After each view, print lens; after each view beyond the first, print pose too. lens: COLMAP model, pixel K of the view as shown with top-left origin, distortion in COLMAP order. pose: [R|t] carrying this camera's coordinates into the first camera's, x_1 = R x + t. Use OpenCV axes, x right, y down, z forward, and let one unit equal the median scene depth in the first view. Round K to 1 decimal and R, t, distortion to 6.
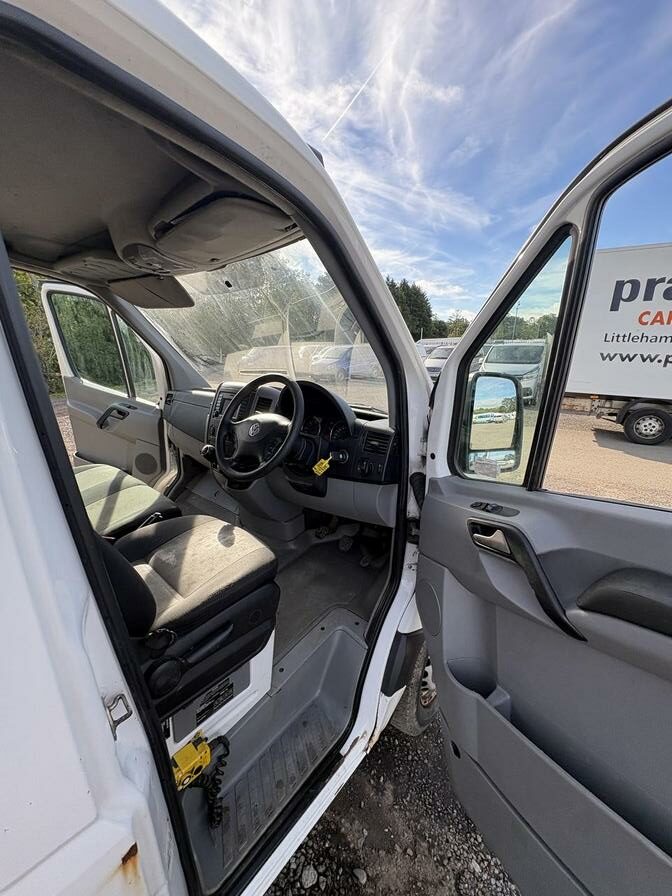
lens RADIAL K [[357.0, 0, 336.0], [0, 357.0, 442.8], [0, 0, 1]] dist [0.002313, -0.000104]
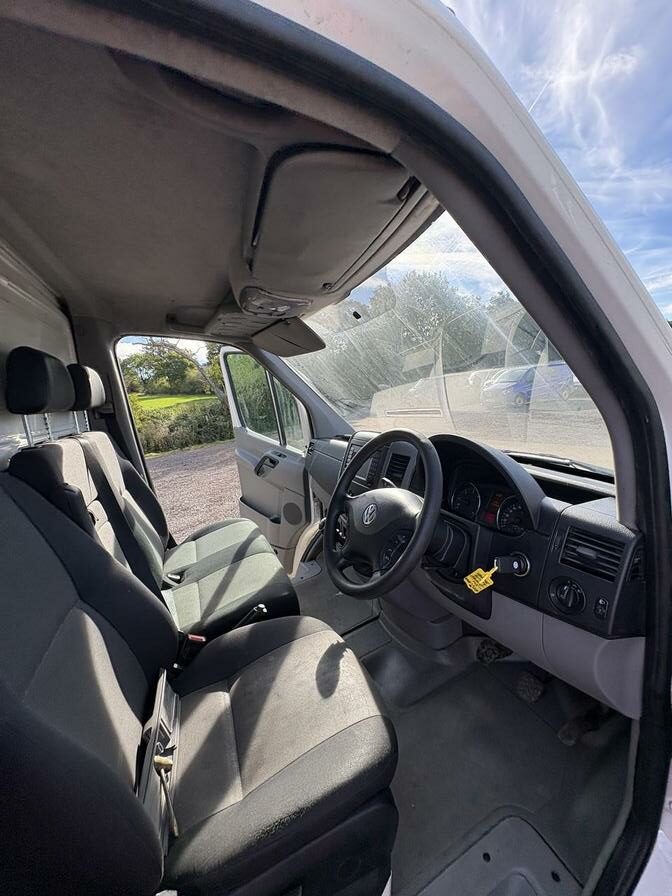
lens RADIAL K [[351.8, 0, 335.1], [0, 351.8, 444.5], [0, 0, 1]] dist [-0.002161, -0.000542]
pose [[0.889690, -0.018200, -0.456202, 0.012501], [-0.016358, 0.997293, -0.071687, -0.082990], [0.456271, 0.071242, 0.886984, 0.260513]]
